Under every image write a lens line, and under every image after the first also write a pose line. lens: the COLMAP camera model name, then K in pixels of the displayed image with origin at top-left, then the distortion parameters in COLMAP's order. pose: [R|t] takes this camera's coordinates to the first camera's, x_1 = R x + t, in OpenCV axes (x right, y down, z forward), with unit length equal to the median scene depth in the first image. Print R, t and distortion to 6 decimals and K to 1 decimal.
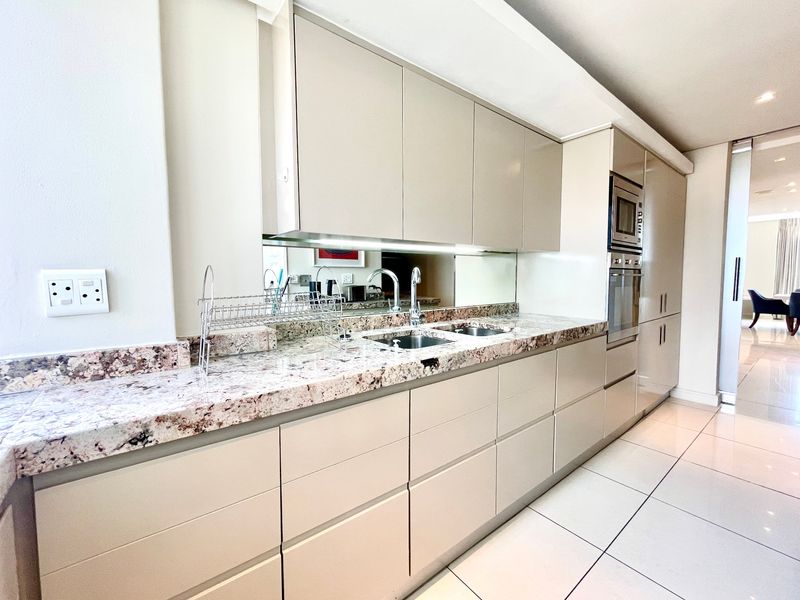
lens RADIAL K [[337.9, 0, 403.6], [0, 337.9, 298.0], [0, 0, 1]] dist [-0.002605, 0.000073]
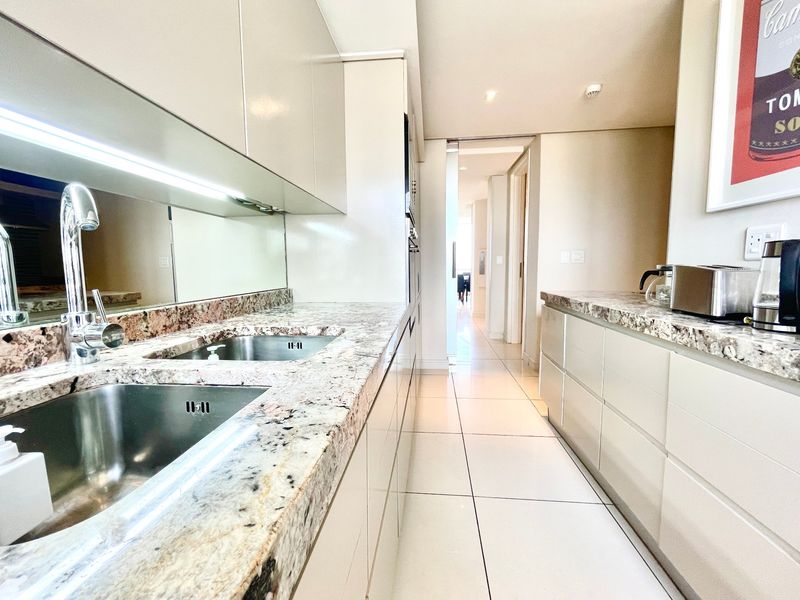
lens RADIAL K [[337.9, 0, 403.6], [0, 337.9, 298.0], [0, 0, 1]] dist [-0.002605, 0.000073]
pose [[0.702129, -0.071440, 0.708457, 0.017809], [0.053316, 0.997436, 0.047740, 0.017394], [-0.710051, 0.004253, 0.704138, 0.466543]]
